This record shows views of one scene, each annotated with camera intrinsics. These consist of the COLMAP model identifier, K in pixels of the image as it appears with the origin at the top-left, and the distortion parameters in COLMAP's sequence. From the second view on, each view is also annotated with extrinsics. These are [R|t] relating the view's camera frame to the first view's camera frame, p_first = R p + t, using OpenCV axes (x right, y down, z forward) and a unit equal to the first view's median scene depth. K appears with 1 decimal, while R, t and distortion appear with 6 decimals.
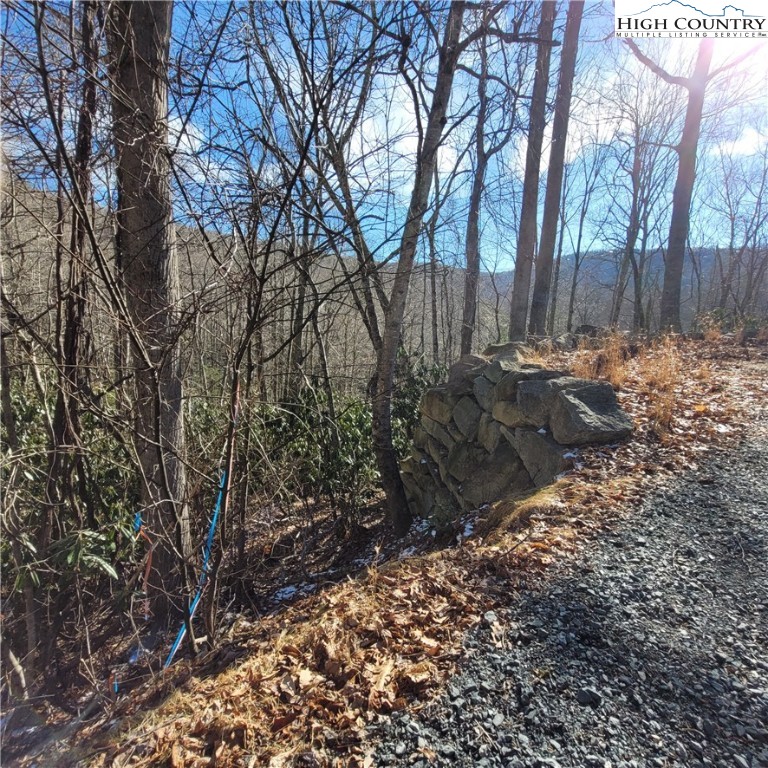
lens RADIAL K [[396.3, 0, 384.6], [0, 396.3, 389.0], [0, 0, 1]] dist [0.000130, 0.000826]
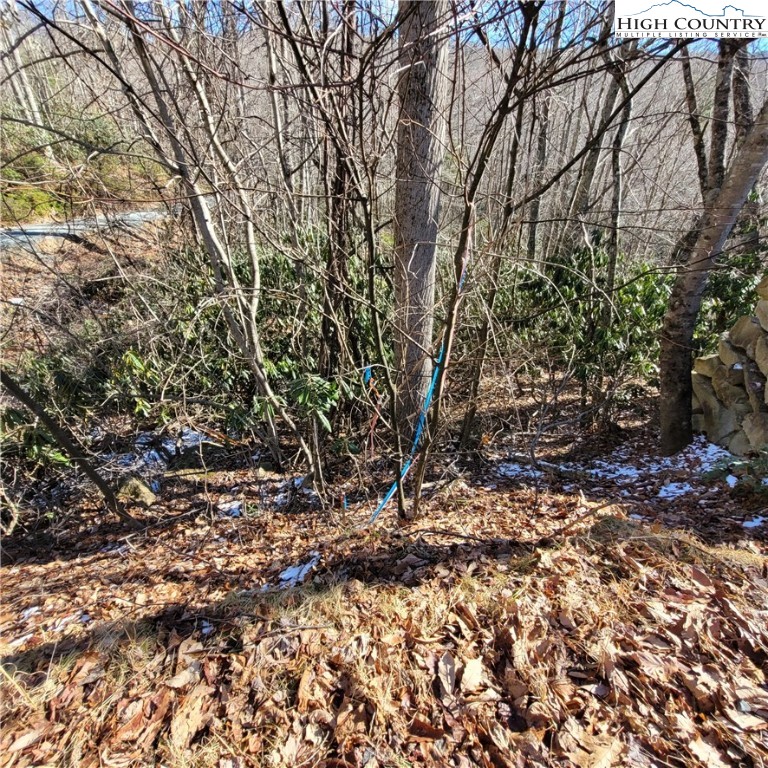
lens RADIAL K [[396.3, 0, 384.6], [0, 396.3, 389.0], [0, 0, 1]] dist [0.000130, 0.000826]
pose [[0.801533, 0.254618, -0.541031, -0.063827], [-0.054319, 0.932073, 0.358175, 0.016945], [0.595479, -0.257701, 0.760917, 0.434464]]
